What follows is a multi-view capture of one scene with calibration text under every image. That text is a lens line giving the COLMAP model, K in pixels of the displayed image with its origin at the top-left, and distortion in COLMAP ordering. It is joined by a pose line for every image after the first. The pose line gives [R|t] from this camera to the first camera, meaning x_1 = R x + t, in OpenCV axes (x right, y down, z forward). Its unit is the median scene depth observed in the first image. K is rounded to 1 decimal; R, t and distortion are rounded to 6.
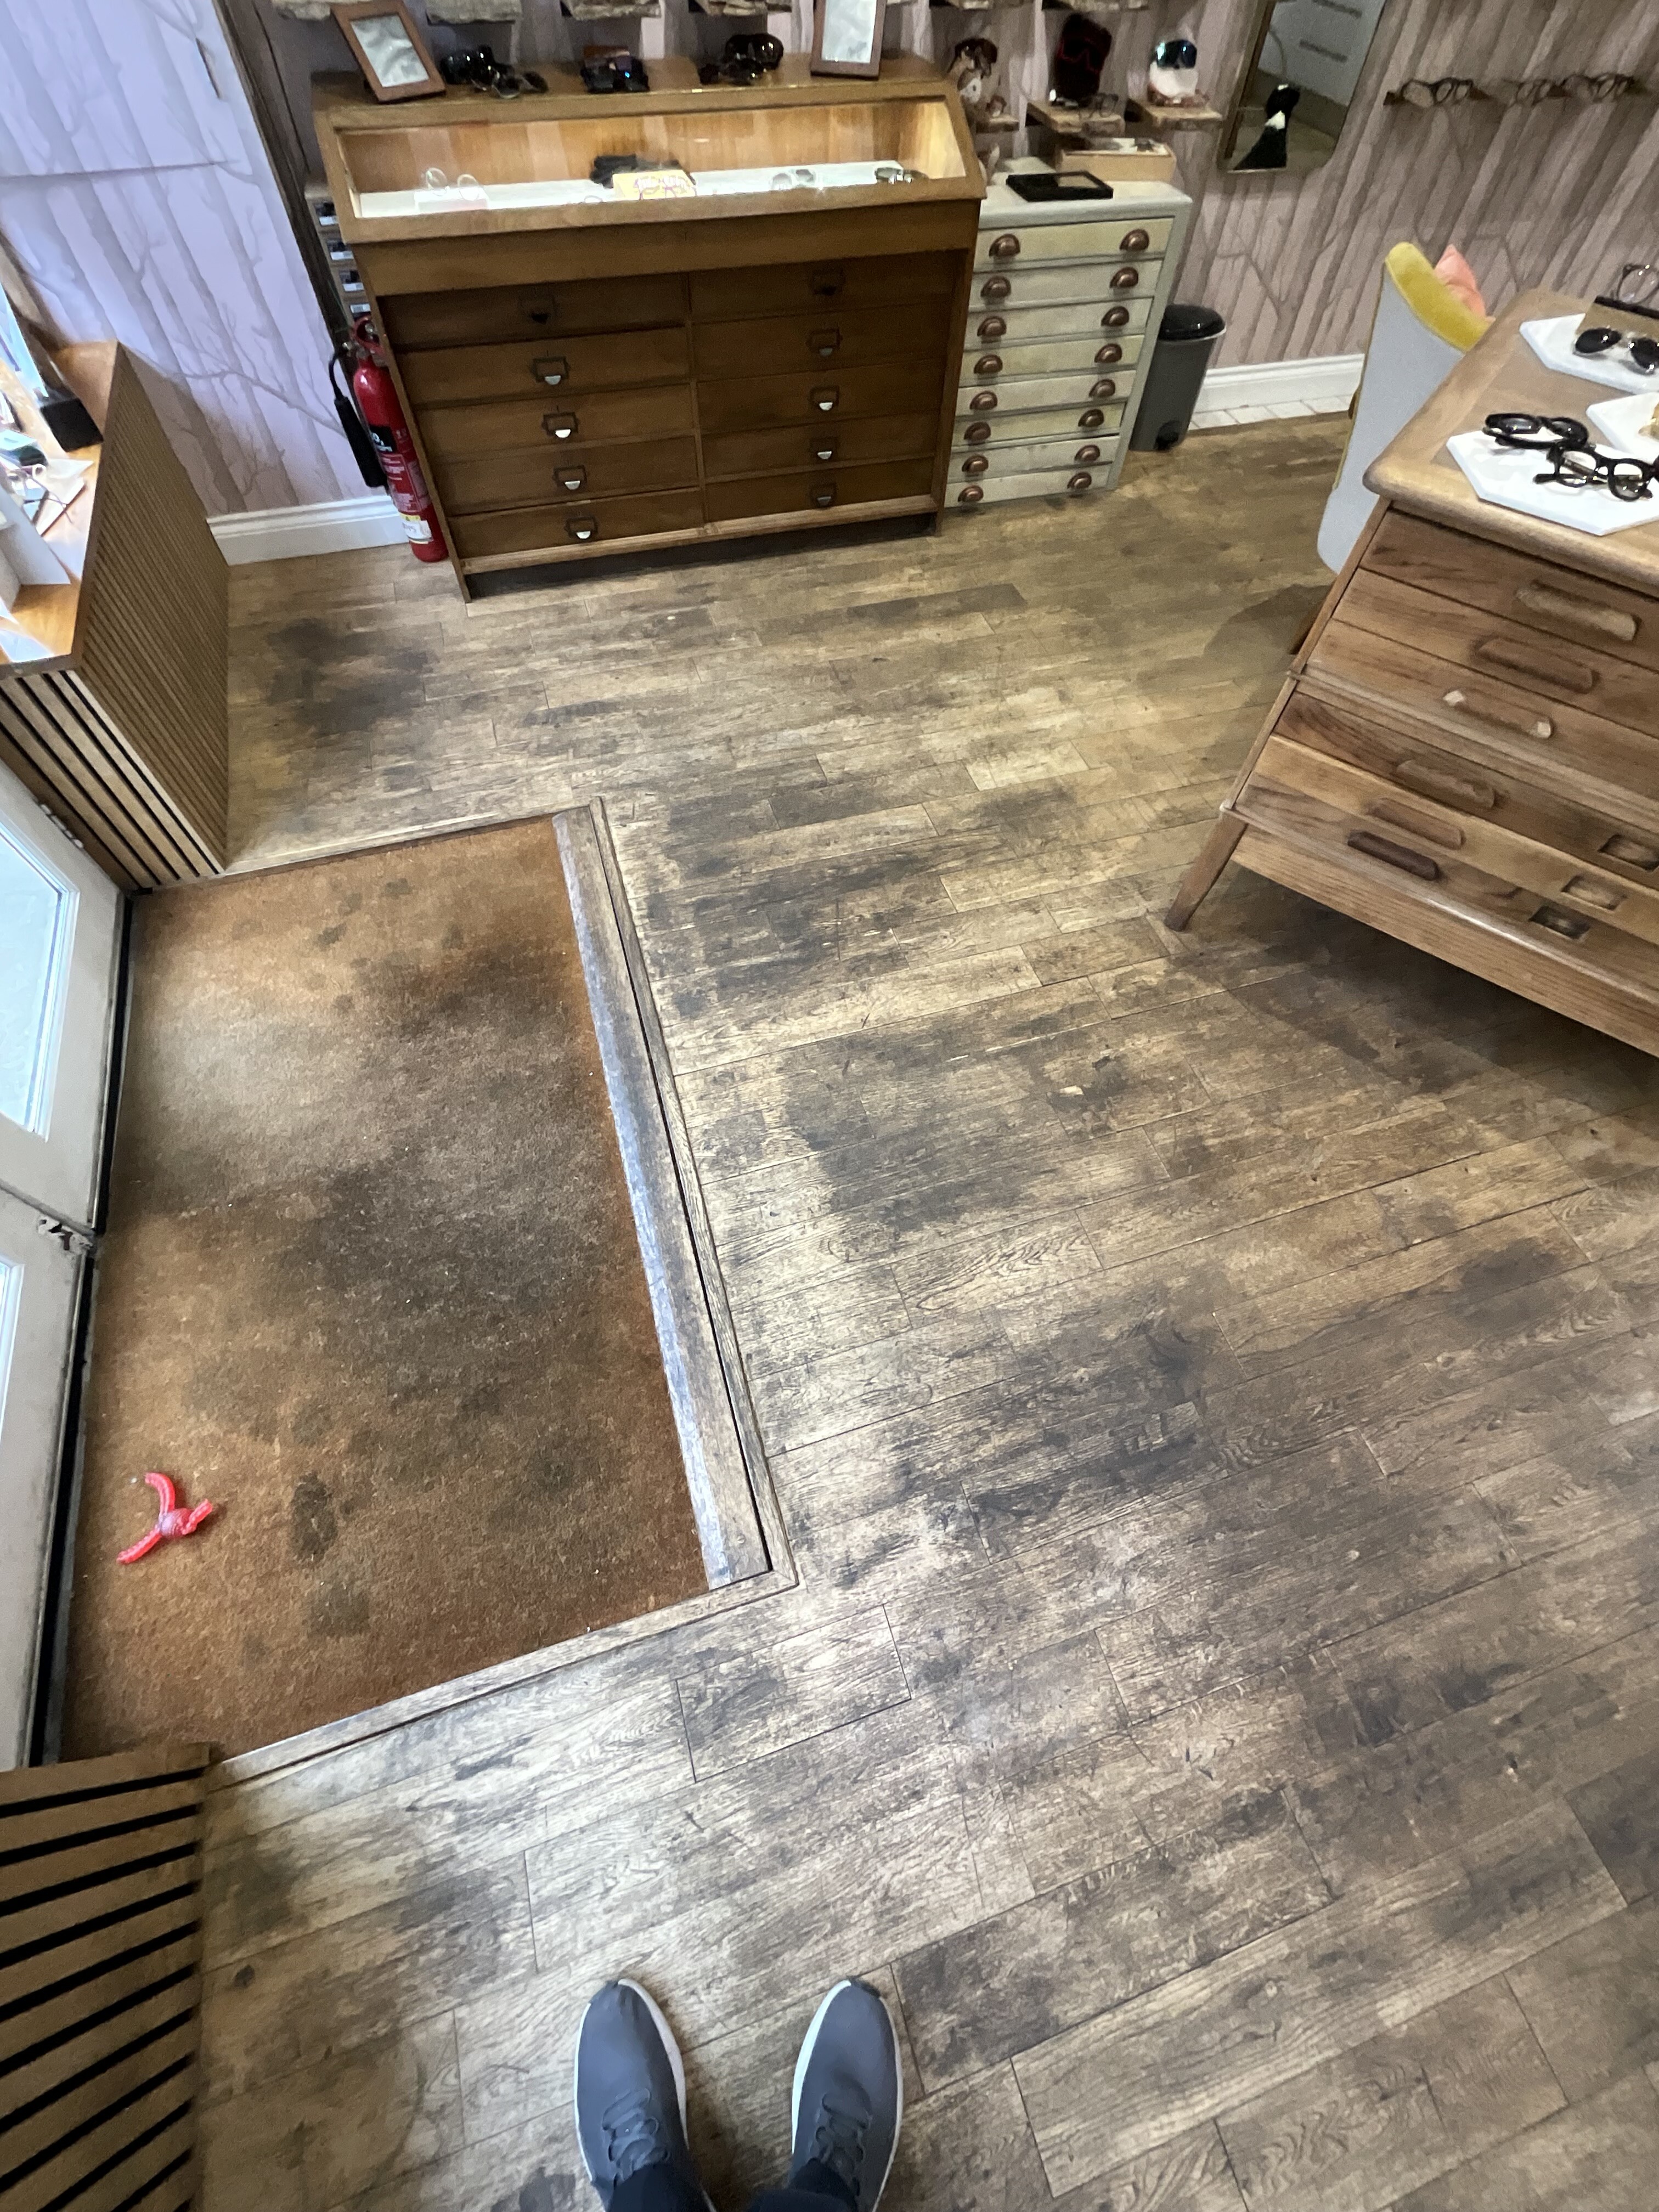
lens RADIAL K [[888.0, 0, 828.6], [0, 888.0, 1117.4], [0, 0, 1]] dist [-0.002695, 0.001421]
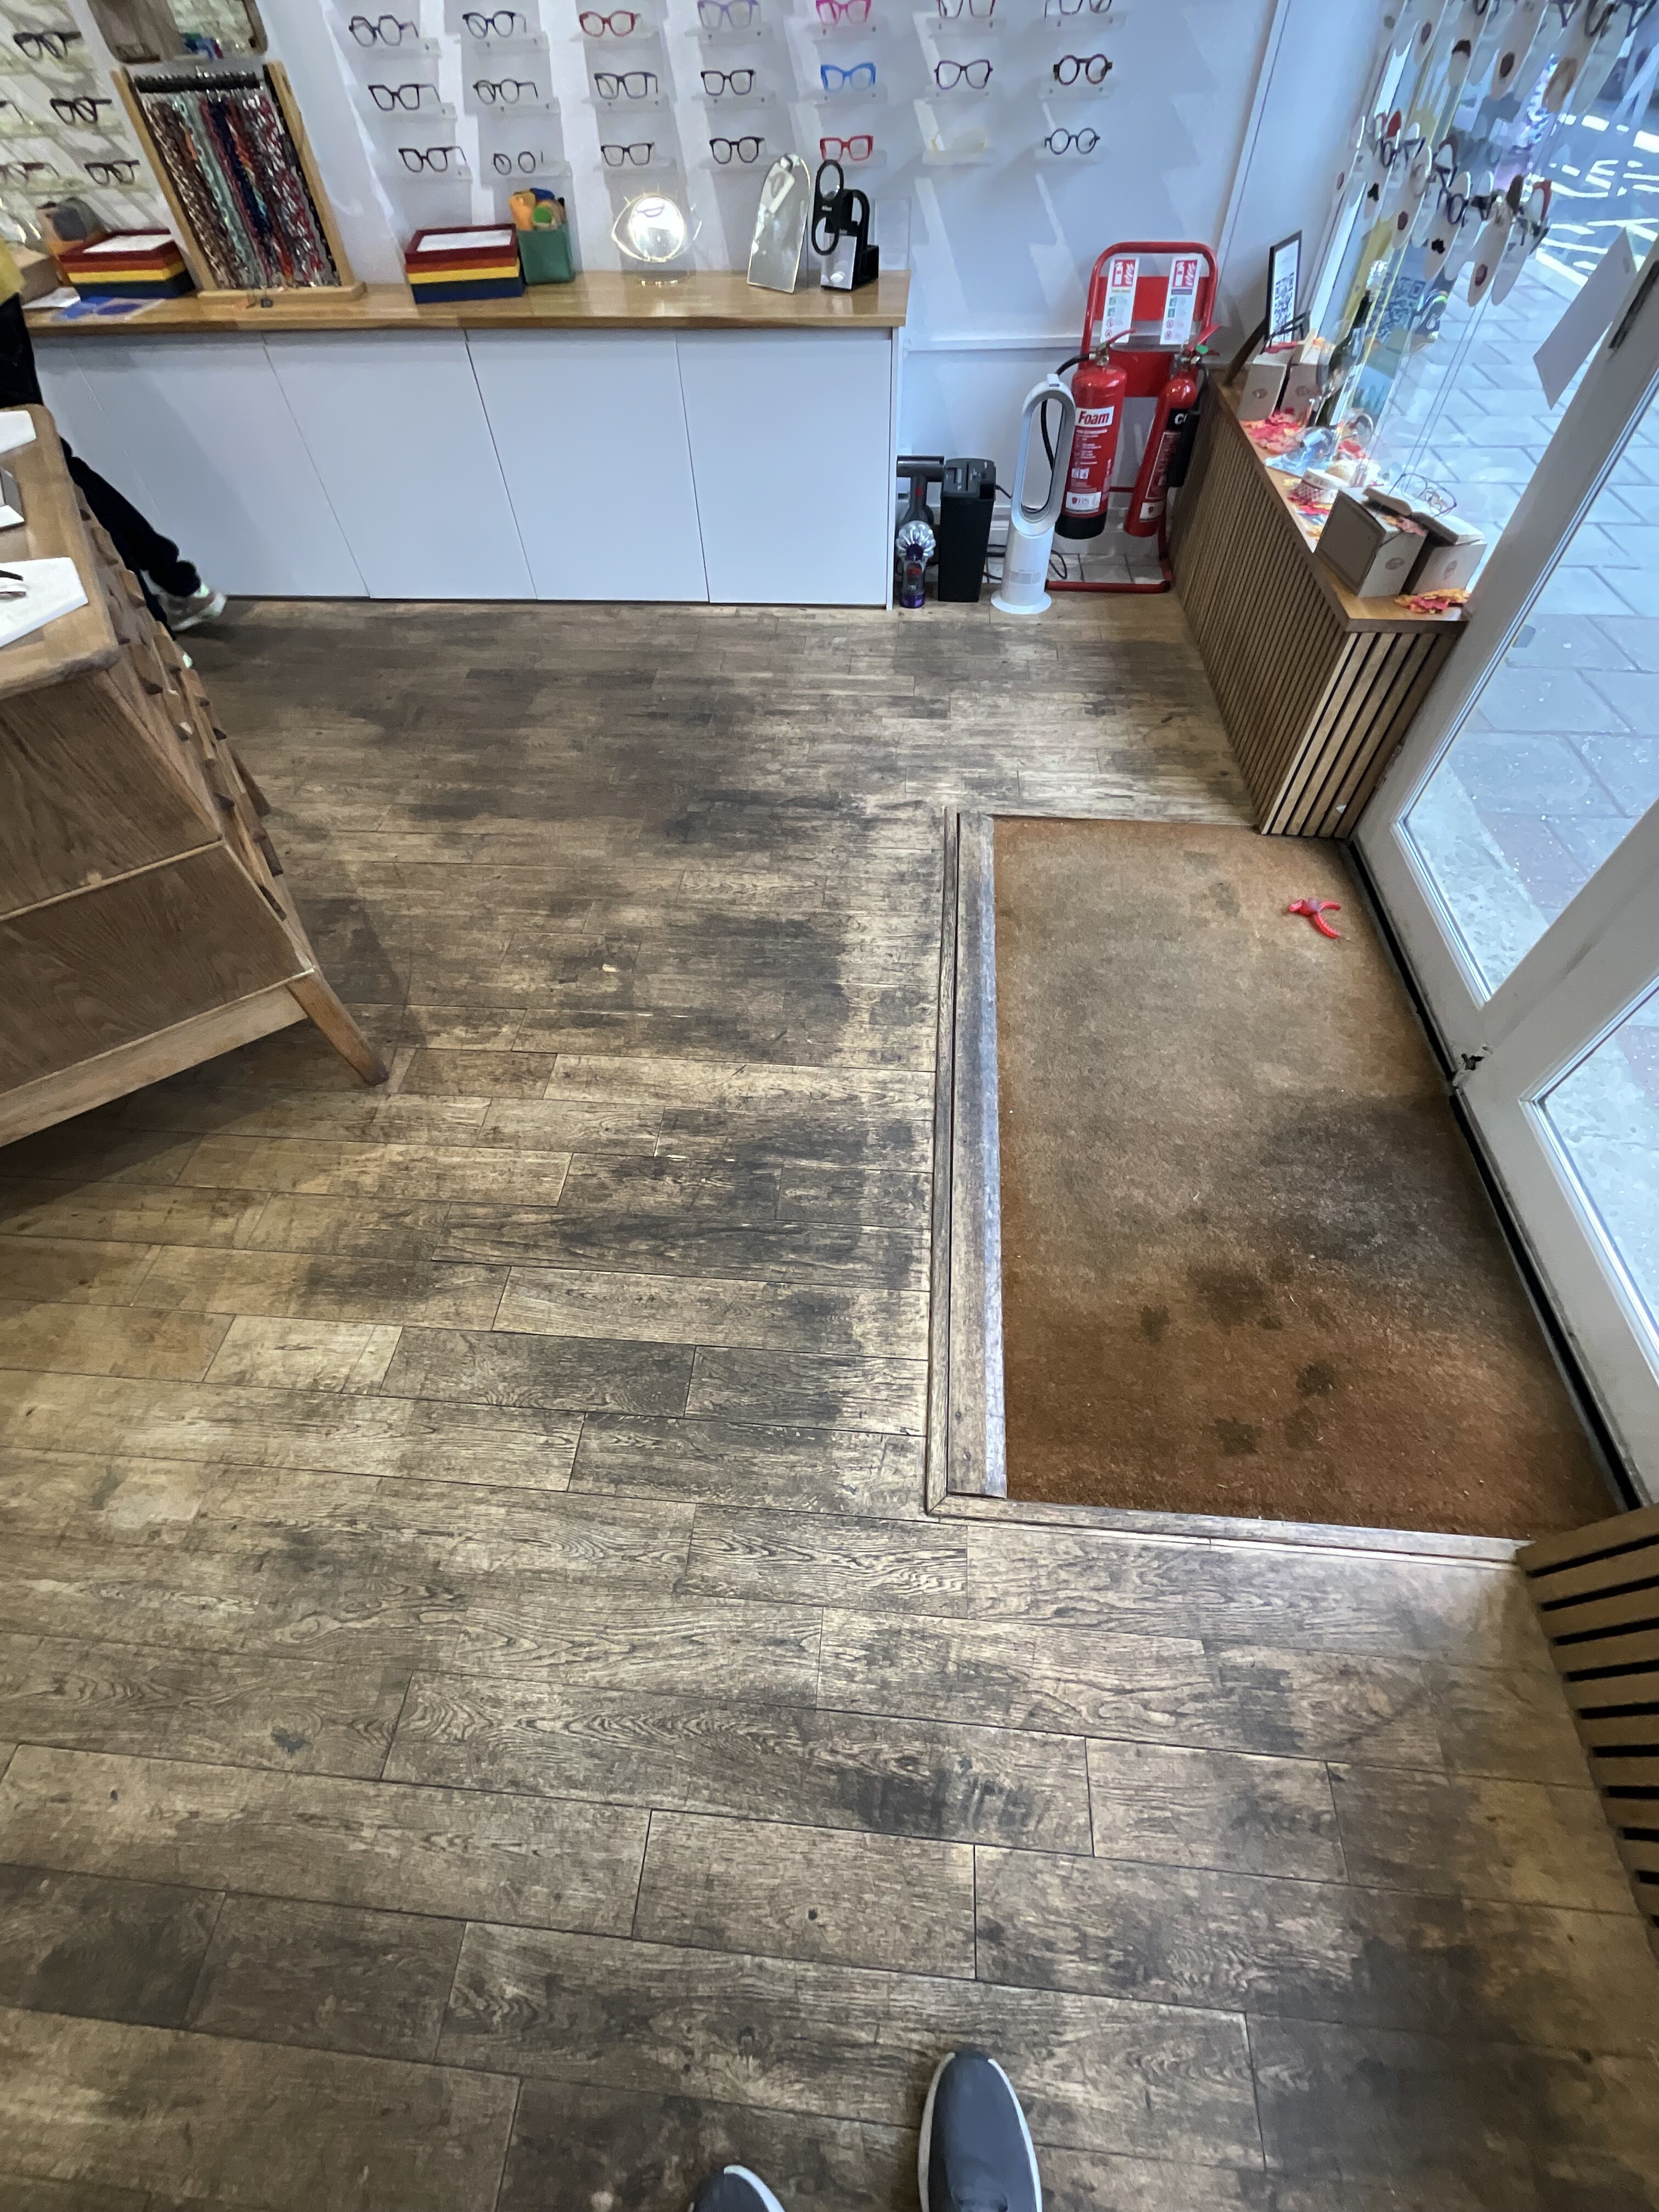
lens RADIAL K [[888.0, 0, 830.0], [0, 888.0, 1102.4], [0, 0, 1]] dist [-0.002695, 0.001421]
pose [[-0.925749, -0.308135, 0.219185, -0.289298], [0.324143, -0.348145, 0.879617, -0.985112], [-0.194733, 0.885352, 0.422174, 0.591005]]
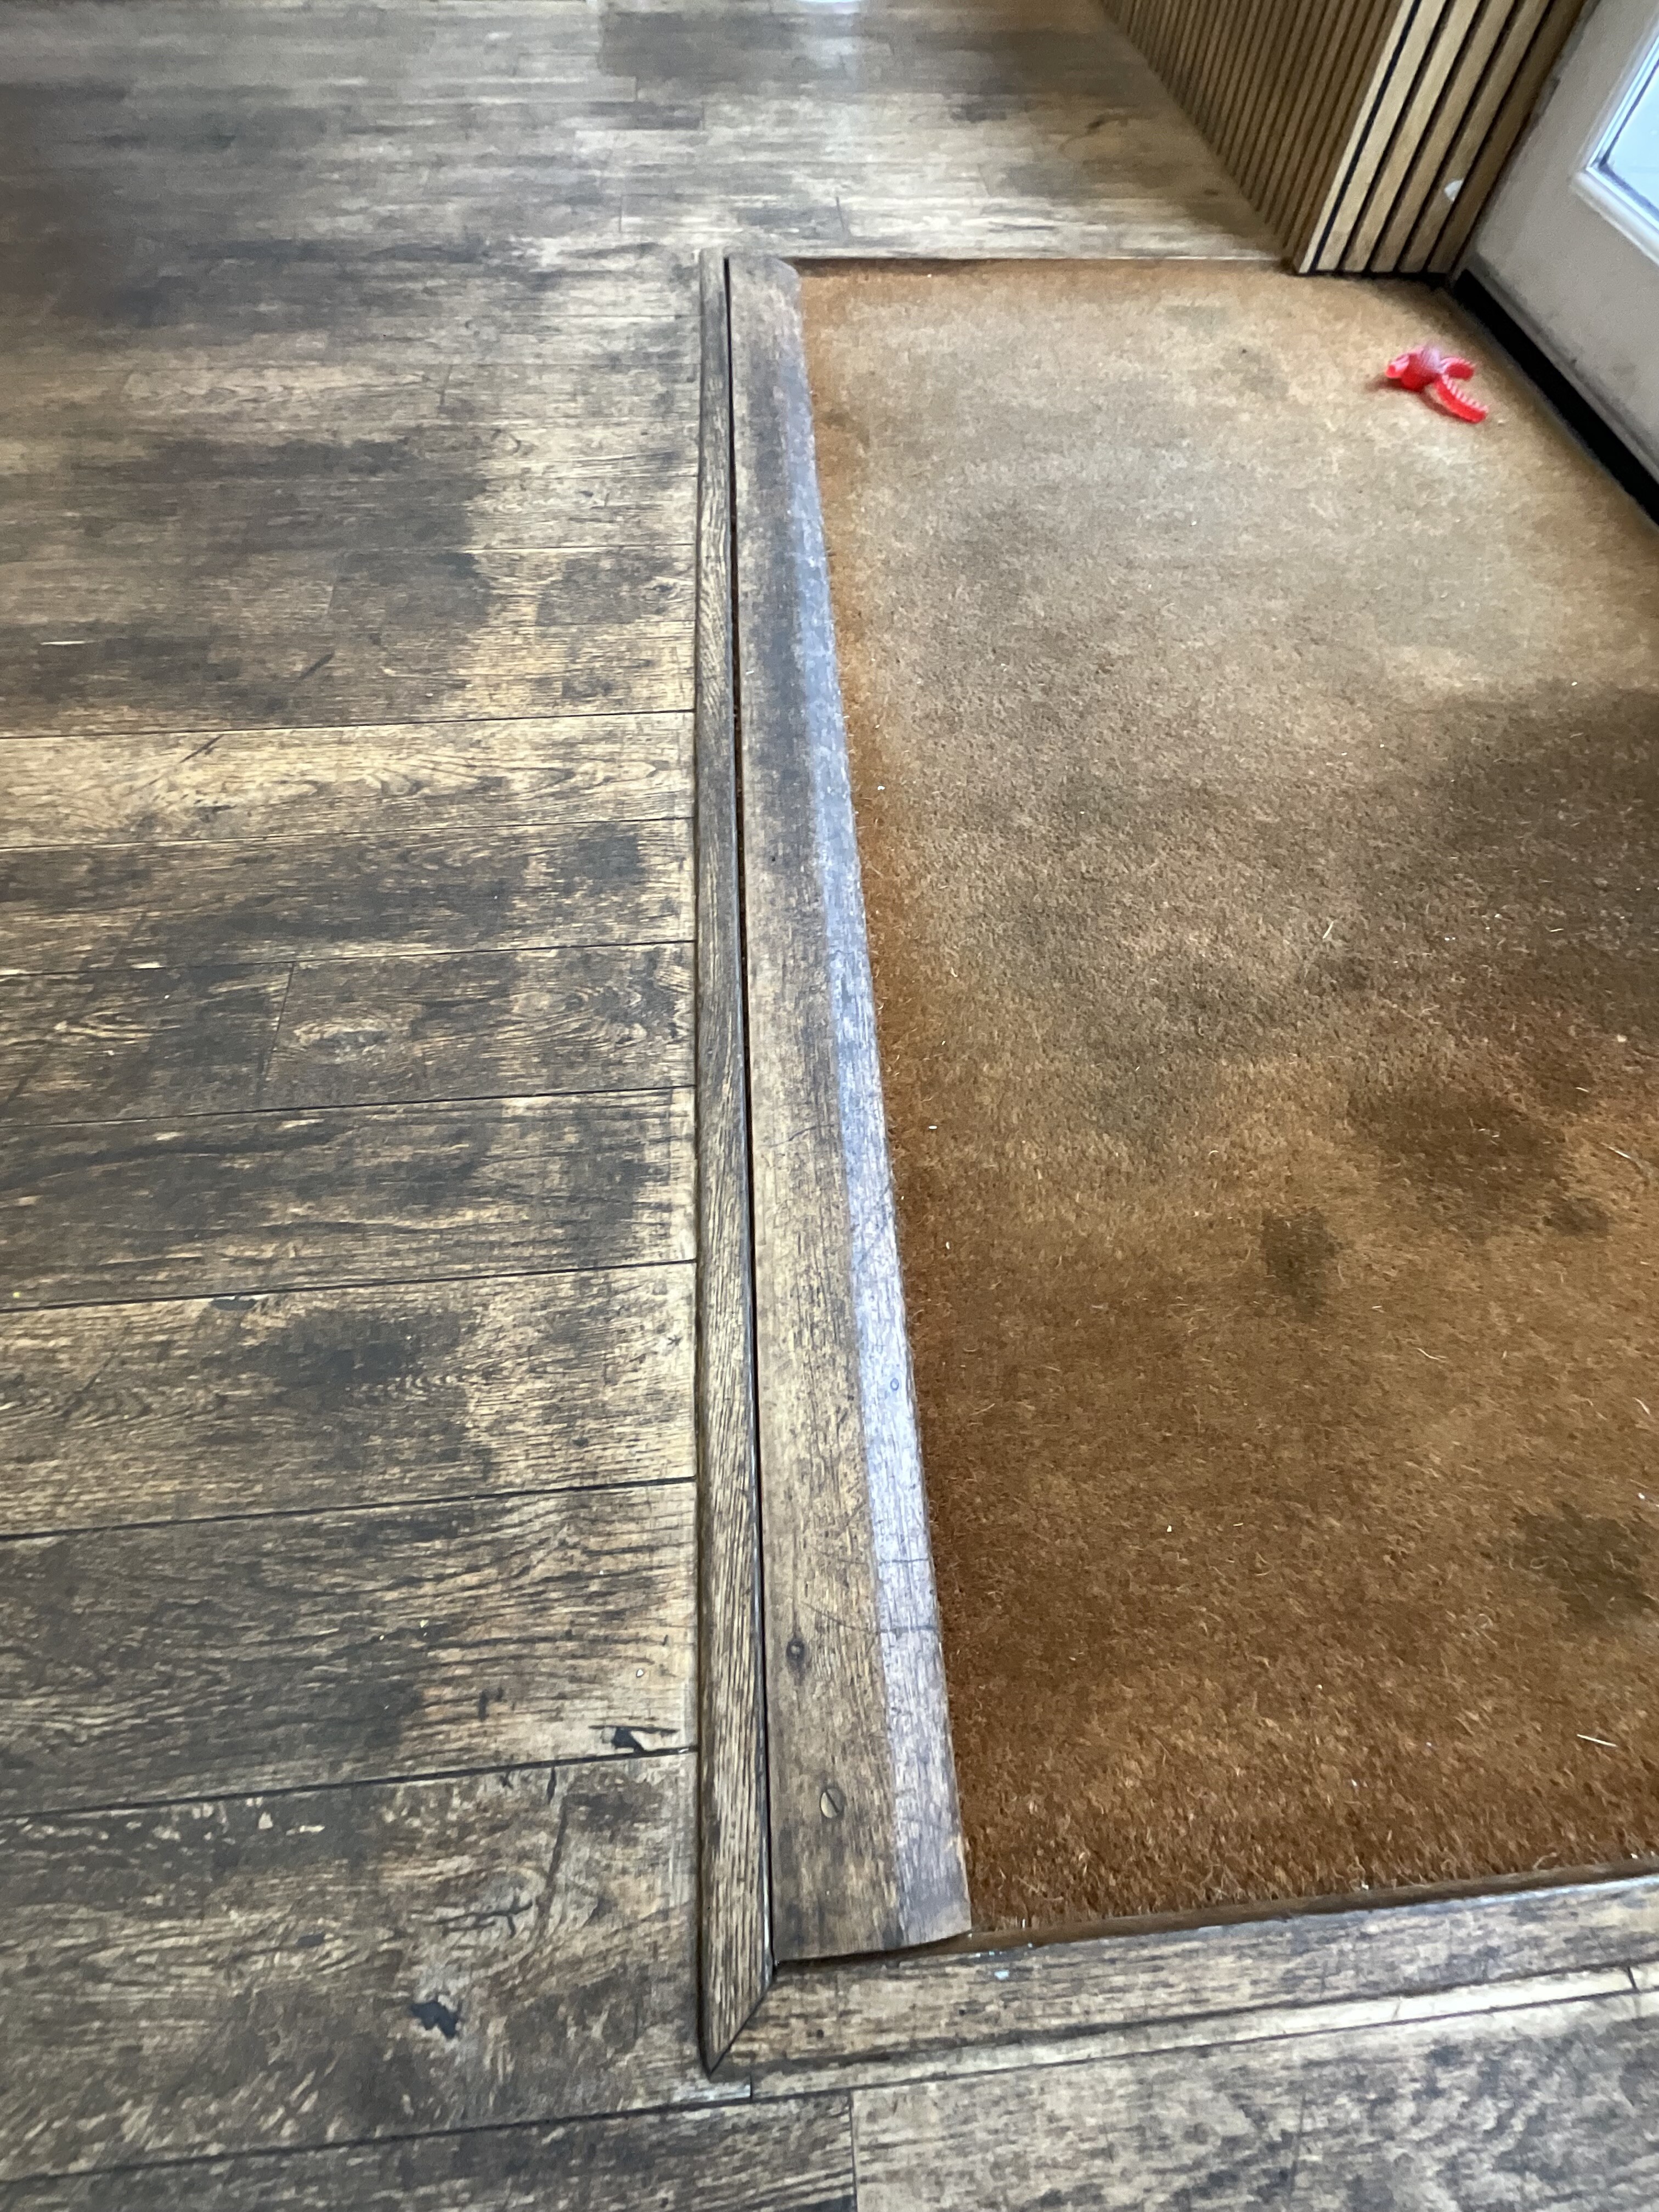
lens RADIAL K [[888.0, 0, 822.5], [0, 888.0, 1101.8], [0, 0, 1]] dist [-0.002695, 0.001421]
pose [[-0.972829, -0.221788, 0.066437, -0.296833], [0.174606, -0.514369, 0.839605, -0.483752], [-0.152042, 0.828393, 0.539119, 0.880968]]
